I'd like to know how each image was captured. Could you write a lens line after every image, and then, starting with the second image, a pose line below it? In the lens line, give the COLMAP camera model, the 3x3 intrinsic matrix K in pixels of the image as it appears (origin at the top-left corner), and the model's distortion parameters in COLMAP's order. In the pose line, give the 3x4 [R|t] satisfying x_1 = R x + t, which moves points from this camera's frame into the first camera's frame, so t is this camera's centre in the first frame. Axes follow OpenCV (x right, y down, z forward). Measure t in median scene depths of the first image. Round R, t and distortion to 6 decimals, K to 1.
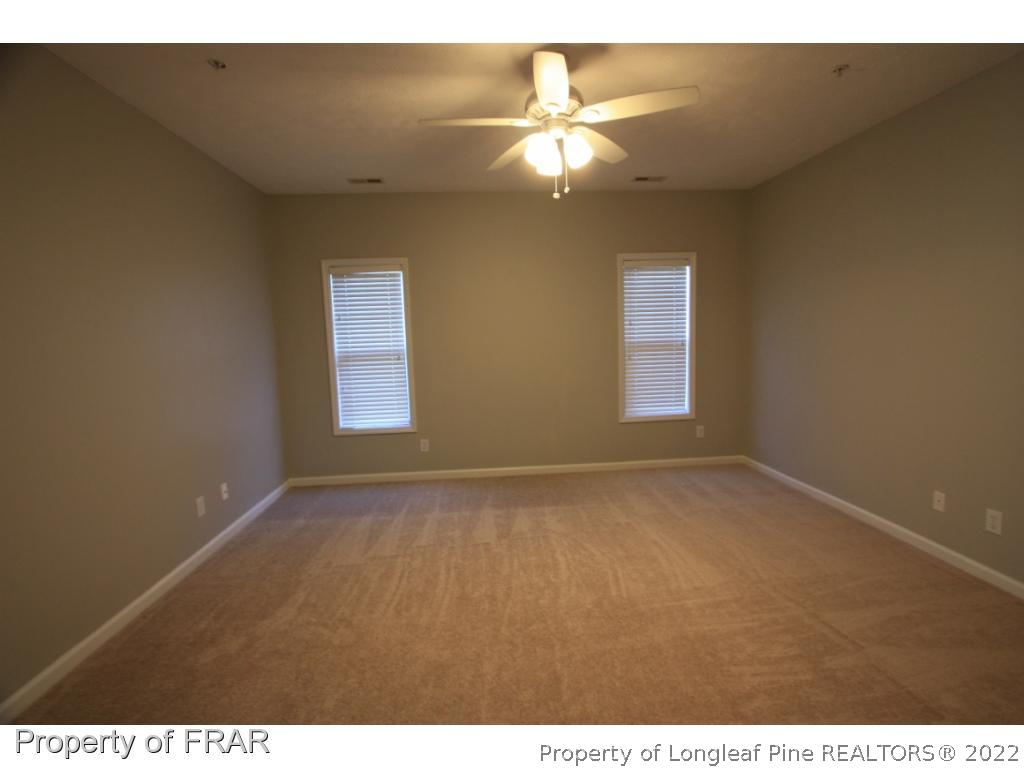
lens RADIAL K [[471.6, 0, 508.8], [0, 471.6, 383.0], [0, 0, 1]] dist [-0.030366, 0.008408]
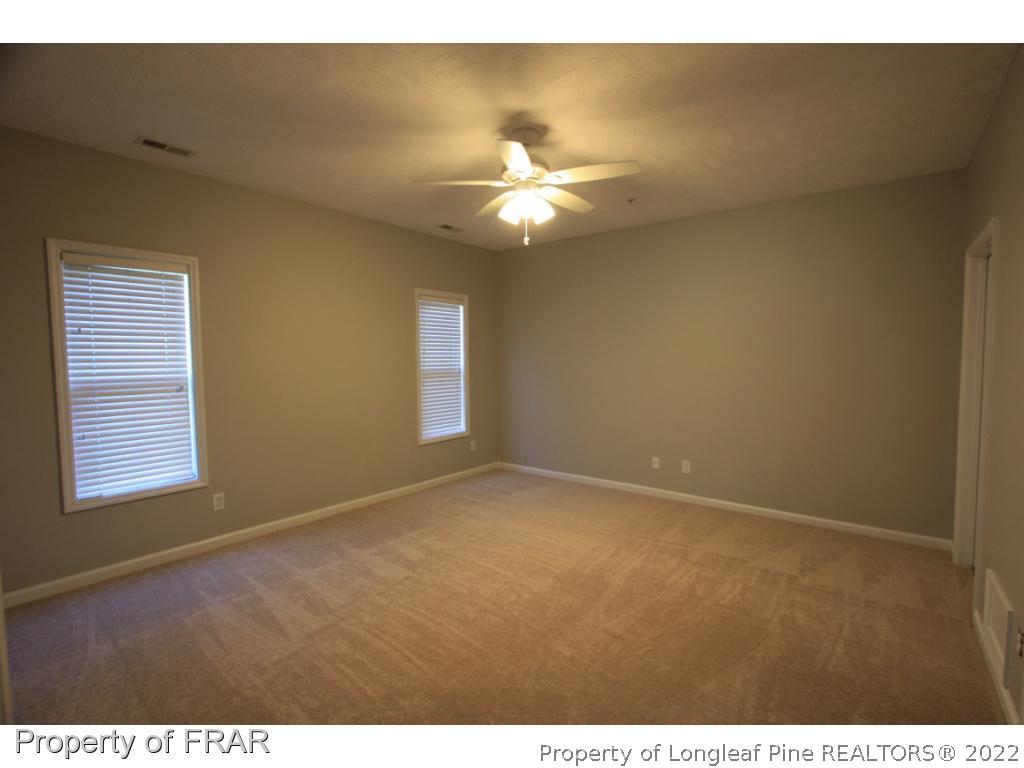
lens RADIAL K [[471.6, 0, 508.8], [0, 471.6, 383.0], [0, 0, 1]] dist [-0.030366, 0.008408]
pose [[0.682220, -0.014047, 0.731012, -0.431395], [0.065511, 0.996968, -0.041982, 0.002179], [-0.728206, 0.076530, 0.681072, 0.129350]]
